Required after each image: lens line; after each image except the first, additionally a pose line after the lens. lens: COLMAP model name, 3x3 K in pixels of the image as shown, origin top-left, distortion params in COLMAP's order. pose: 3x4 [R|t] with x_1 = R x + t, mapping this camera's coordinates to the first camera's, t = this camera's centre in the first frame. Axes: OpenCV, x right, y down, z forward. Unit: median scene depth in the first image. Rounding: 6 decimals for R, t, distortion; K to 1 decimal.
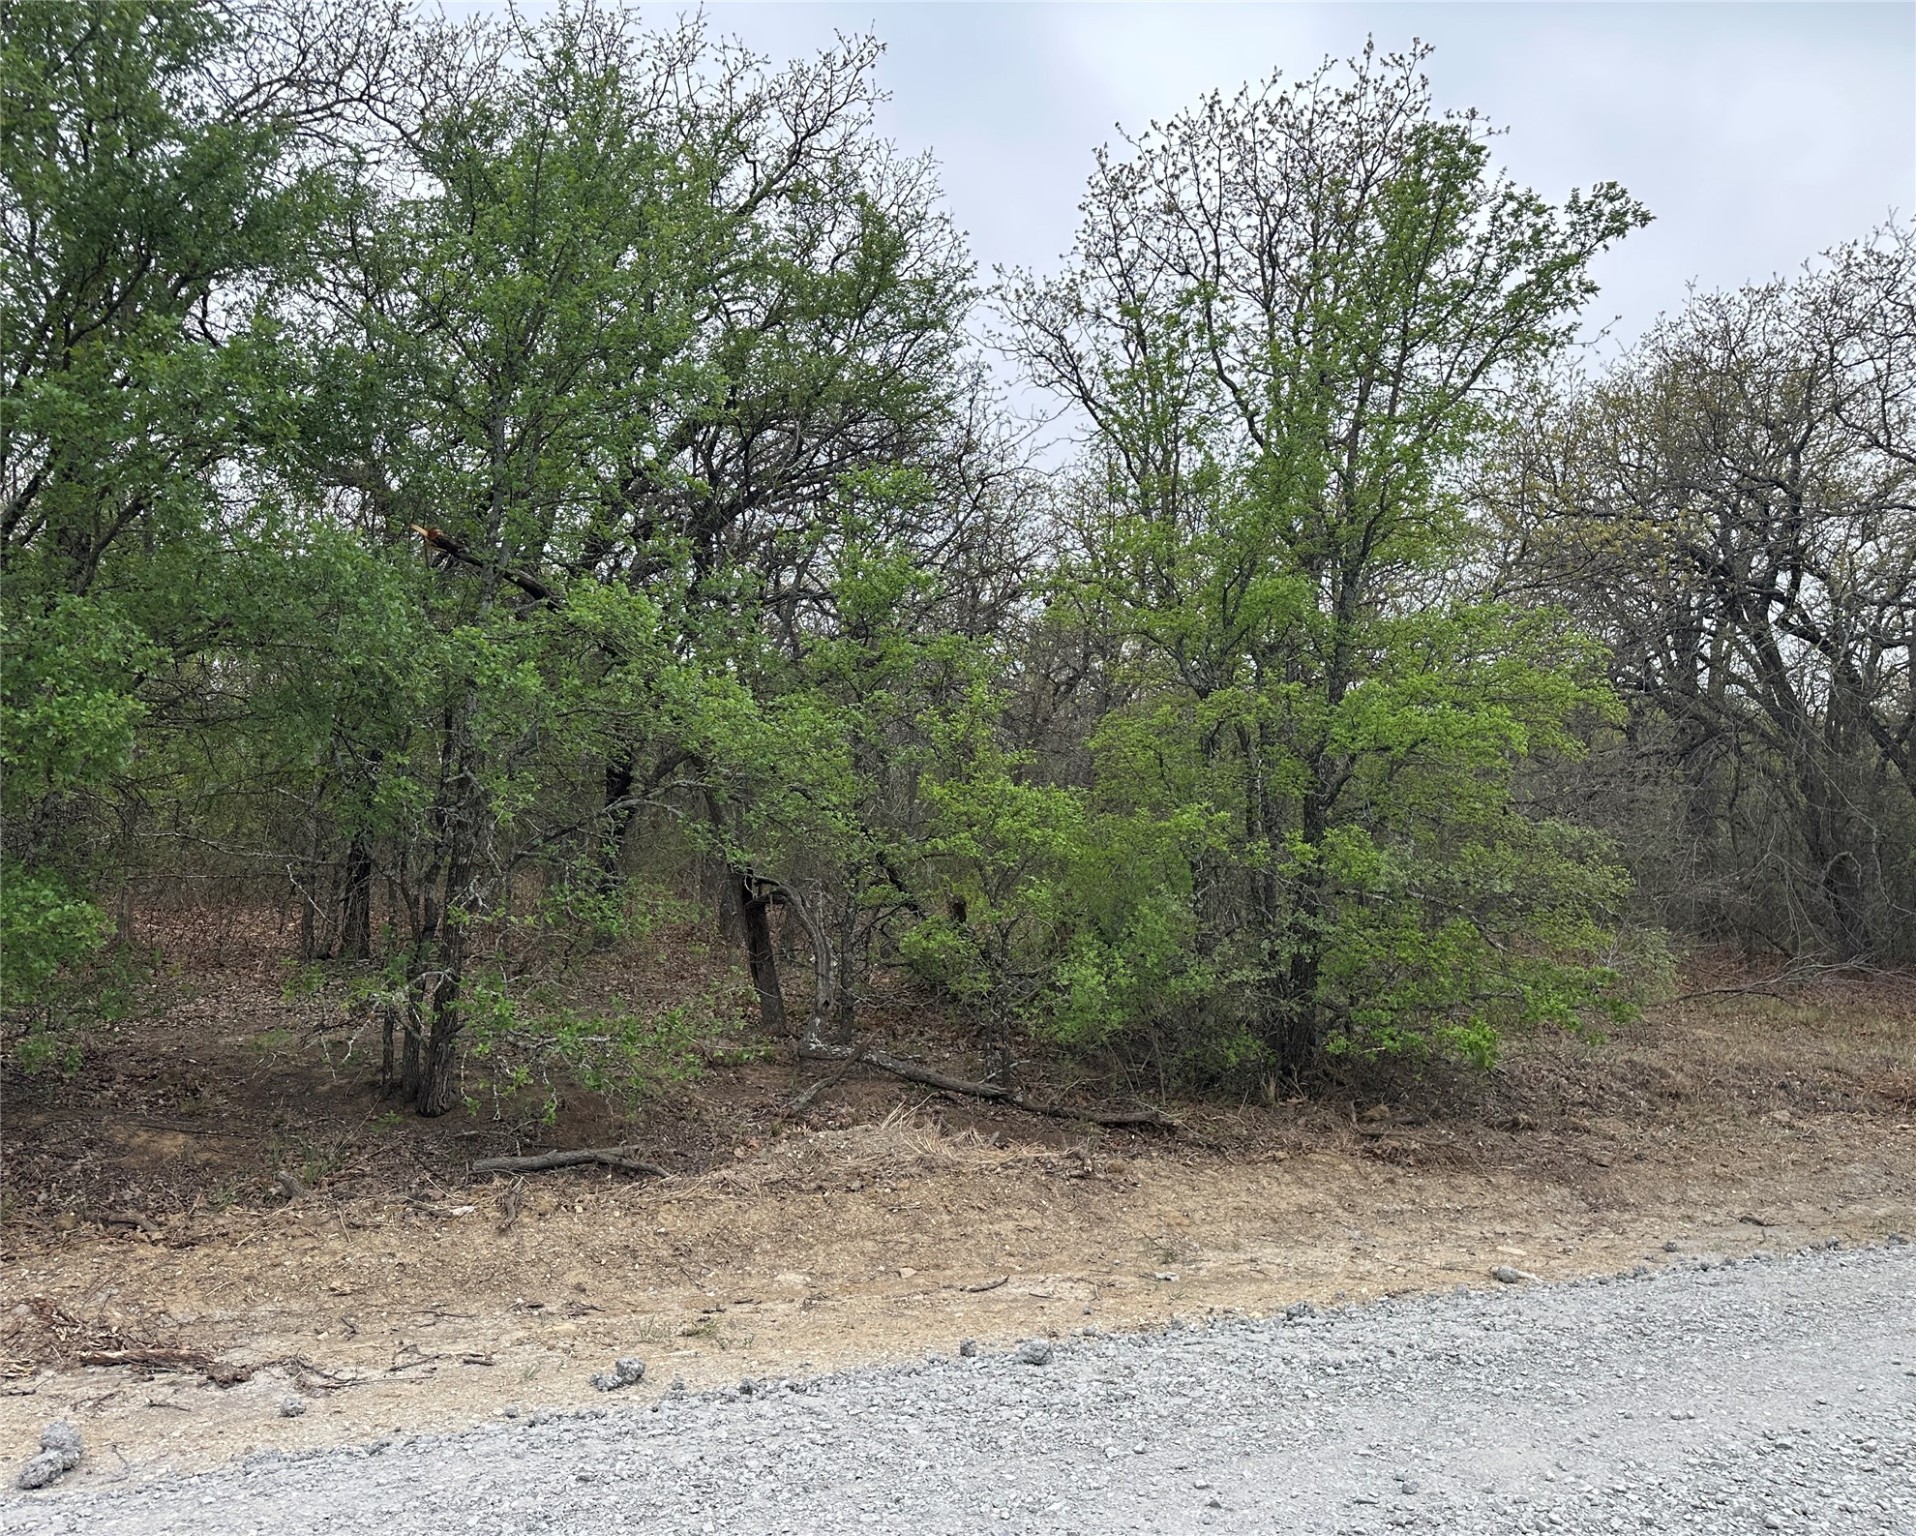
lens RADIAL K [[1283.4, 0, 958.0], [0, 1283.4, 768.0], [0, 0, 1]] dist [-0.027788, -0.002869]
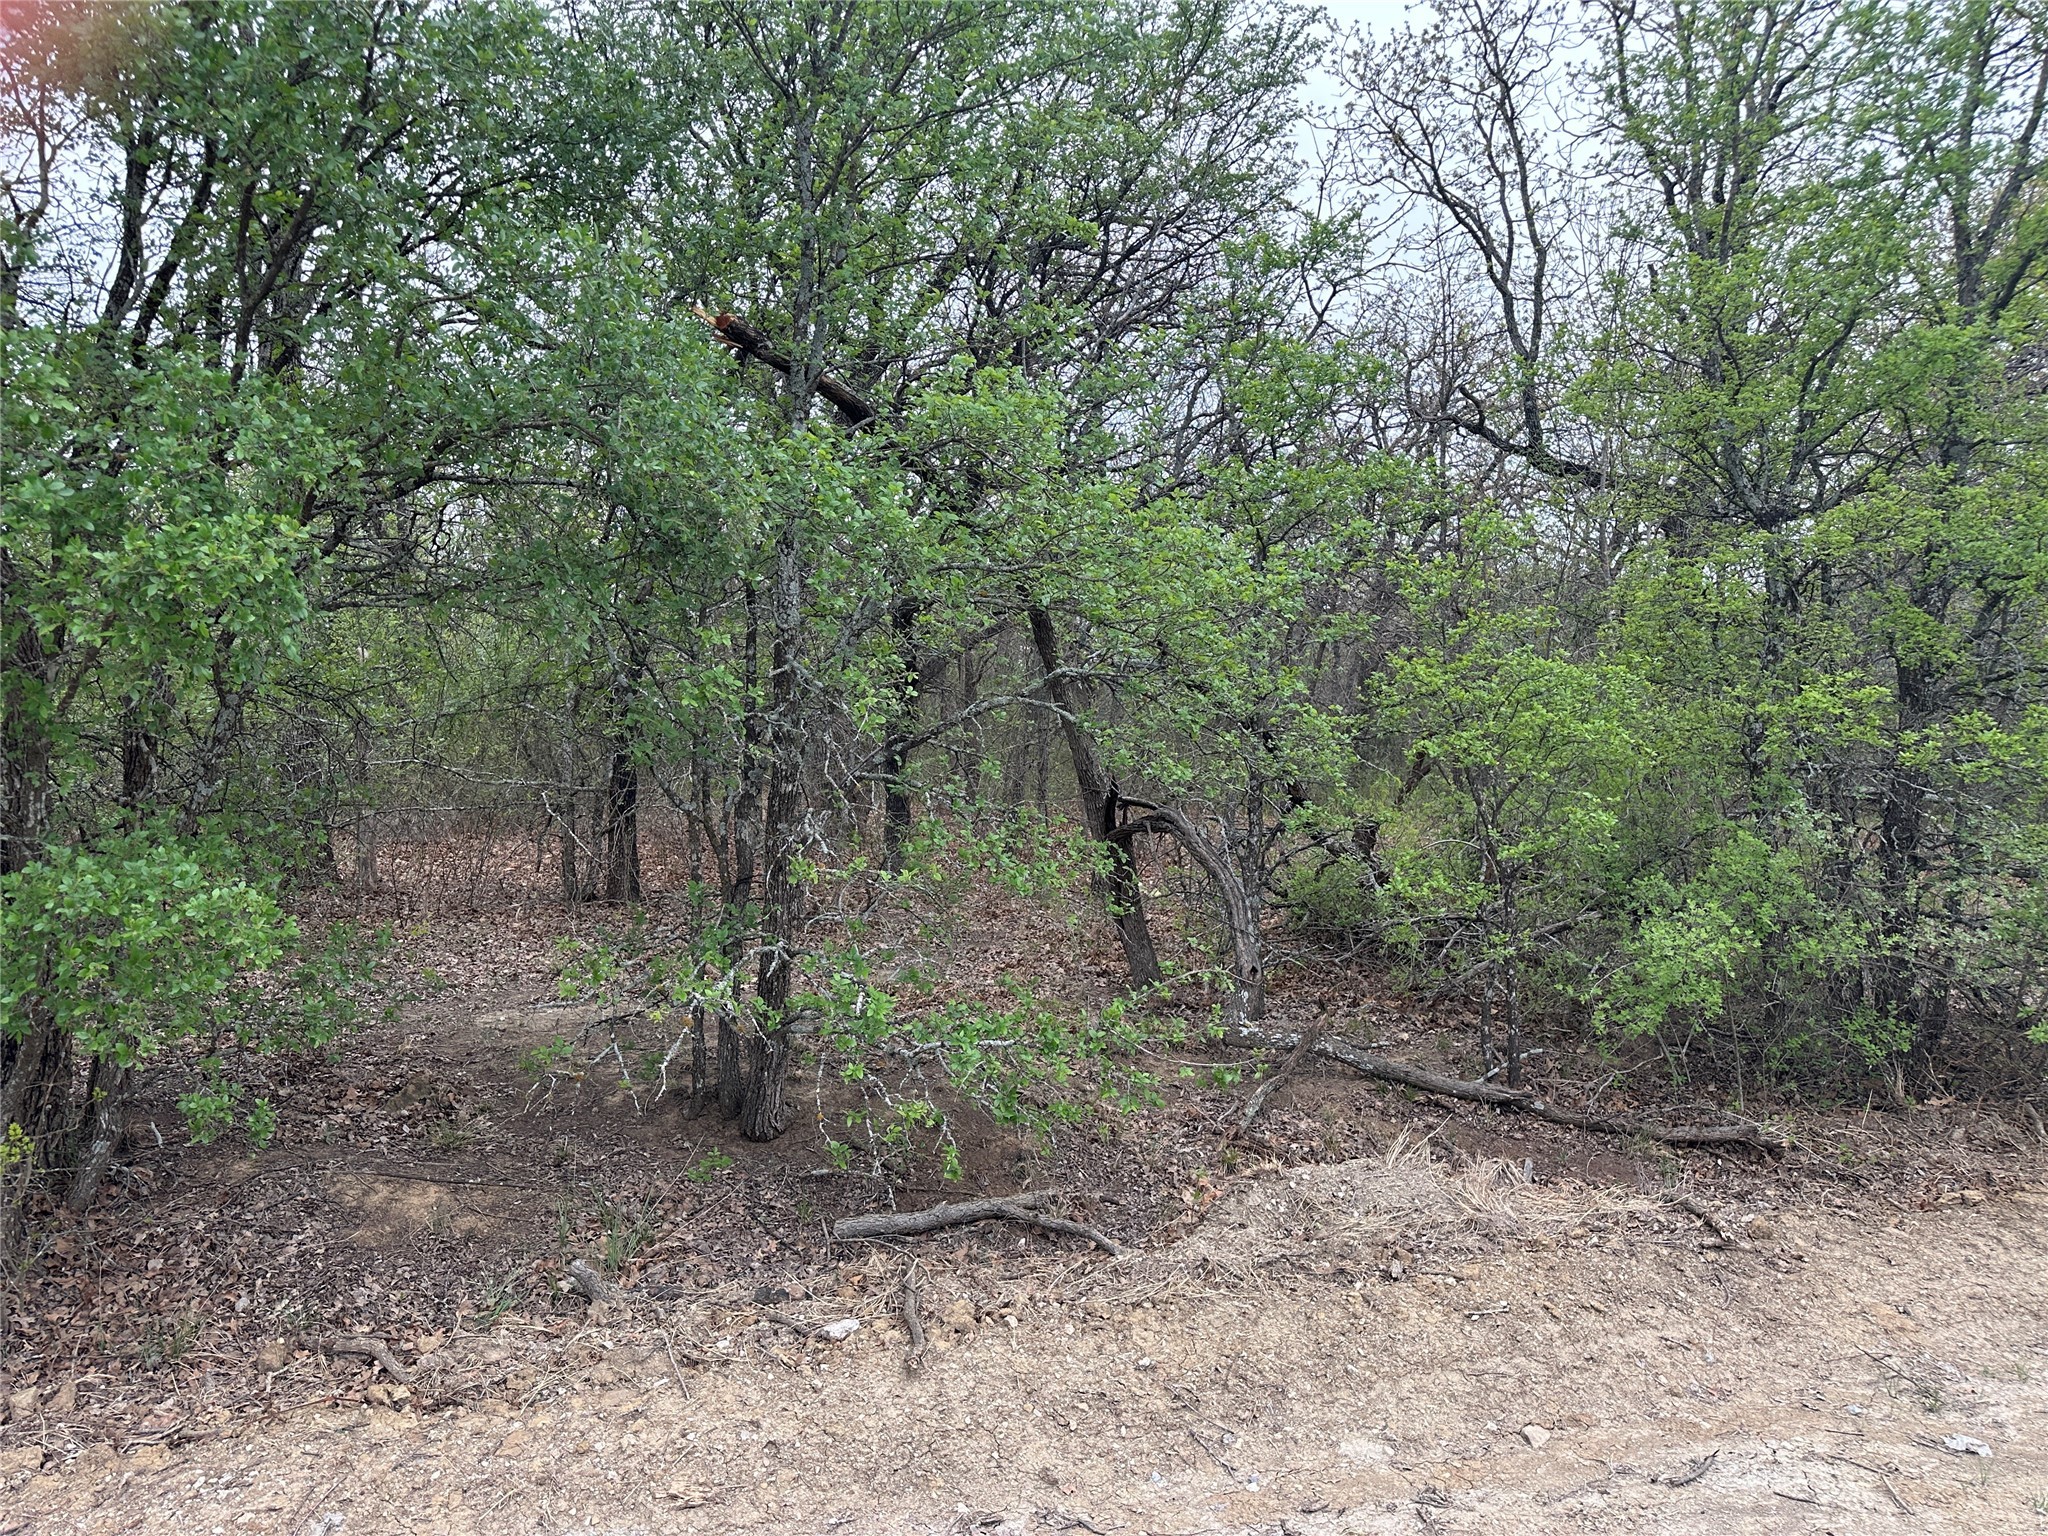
lens RADIAL K [[1423.5, 0, 1061.7], [0, 1423.5, 763.0], [0, 0, 1]] dist [0.036012, -0.066173]
pose [[0.991180, -0.024054, -0.130322, -0.162842], [0.033034, 0.997193, 0.067187, 0.009706], [0.128340, -0.070899, 0.989193, 0.284448]]
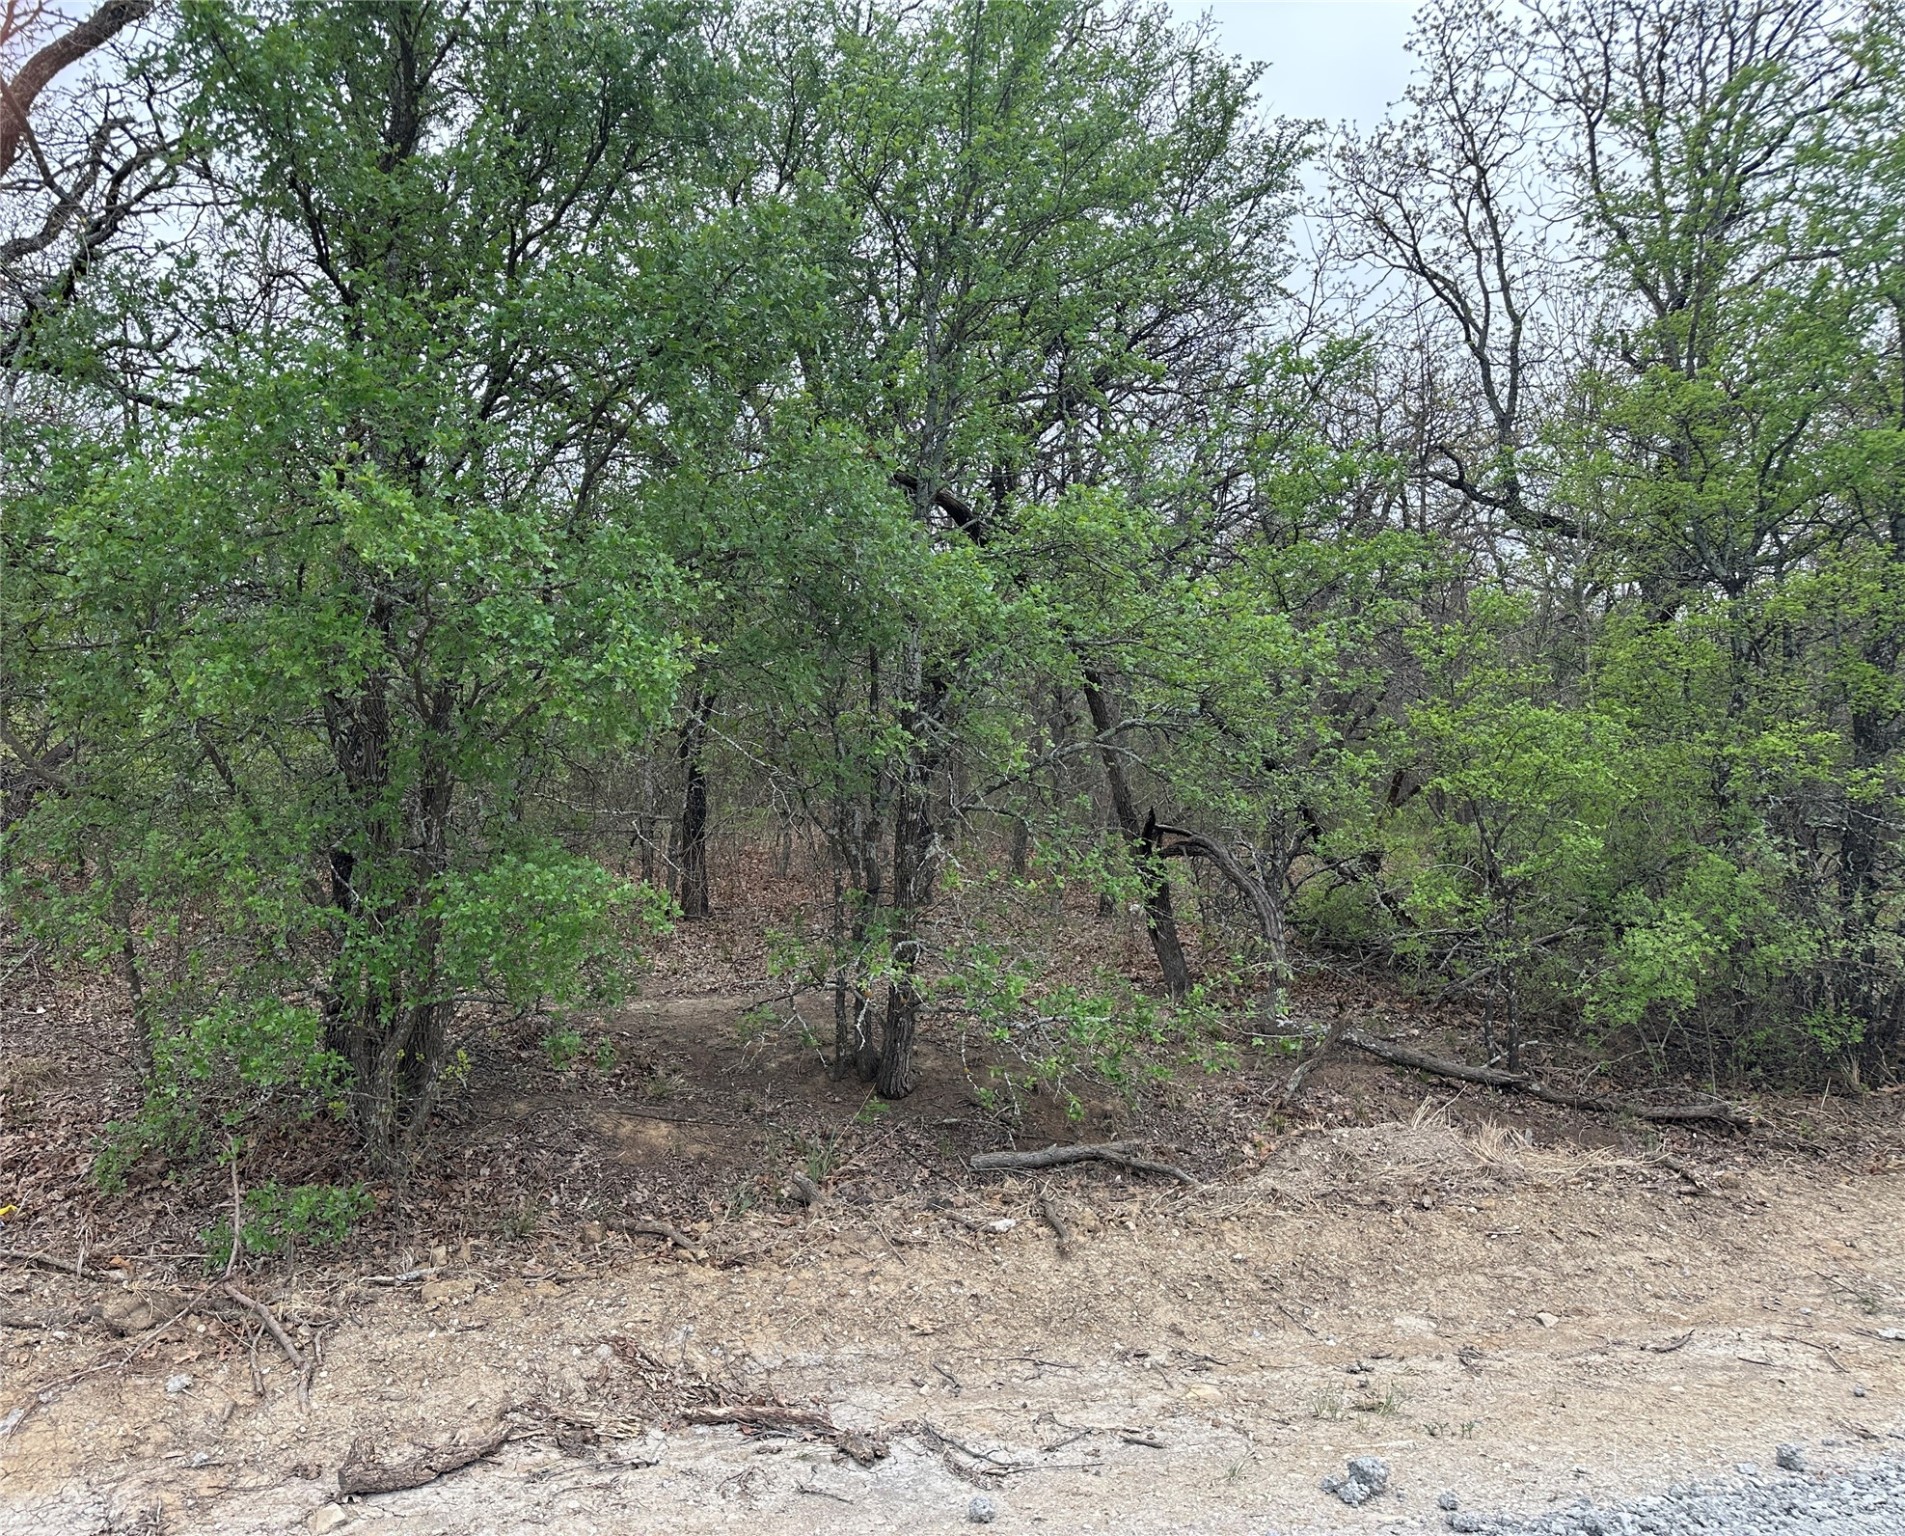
lens RADIAL K [[1336.4, 0, 952.5], [0, 1336.4, 768.0], [0, 0, 1]] dist [0.022326, -0.043716]
pose [[0.978698, -0.028365, -0.203336, -0.215079], [0.038199, 0.998274, 0.044601, -0.005892], [0.201720, -0.051418, 0.978093, 0.107401]]
